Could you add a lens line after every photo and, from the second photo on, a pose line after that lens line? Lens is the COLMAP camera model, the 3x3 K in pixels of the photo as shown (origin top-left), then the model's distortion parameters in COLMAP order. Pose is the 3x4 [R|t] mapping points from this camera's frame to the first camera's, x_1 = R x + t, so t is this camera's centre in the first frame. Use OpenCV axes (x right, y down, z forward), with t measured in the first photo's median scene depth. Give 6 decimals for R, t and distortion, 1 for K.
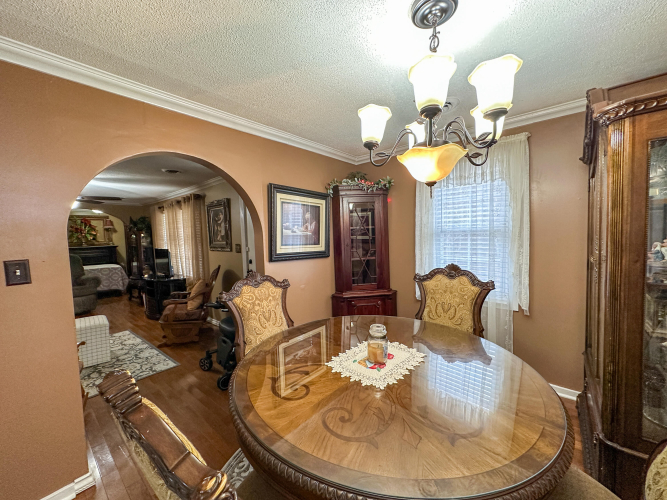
lens RADIAL K [[267.4, 0, 333.7], [0, 267.4, 251.6], [0, 0, 1]] dist [-0.000049, 0.000504]
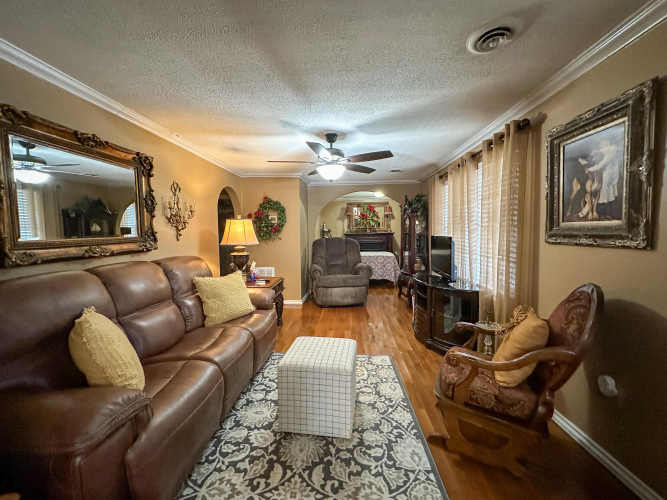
lens RADIAL K [[267.4, 0, 335.9], [0, 267.4, 247.9], [0, 0, 1]] dist [-0.000049, 0.000504]
pose [[0.610905, 0.069103, -0.788683, -0.262473], [-0.056738, 0.997443, 0.043446, 0.003470], [0.789668, 0.018207, 0.613264, 0.369060]]
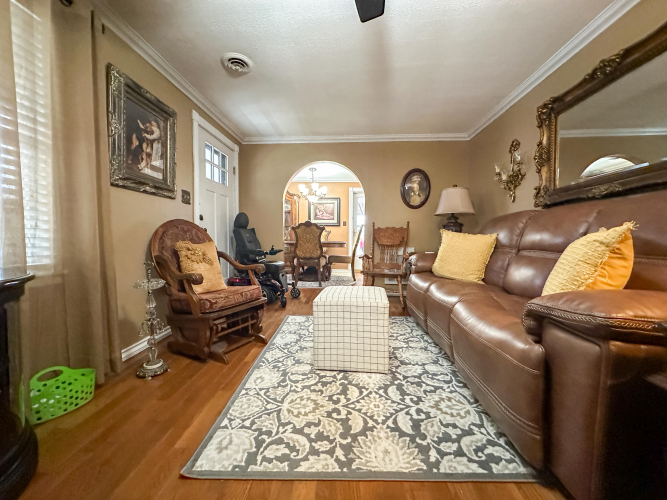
lens RADIAL K [[267.4, 0, 336.1], [0, 267.4, 246.4], [0, 0, 1]] dist [-0.000049, 0.000504]
pose [[-0.617381, 0.000310, 0.786664, -0.801522], [0.061624, 0.996946, 0.047970, 0.074173], [-0.784247, 0.078093, -0.615515, 0.796731]]
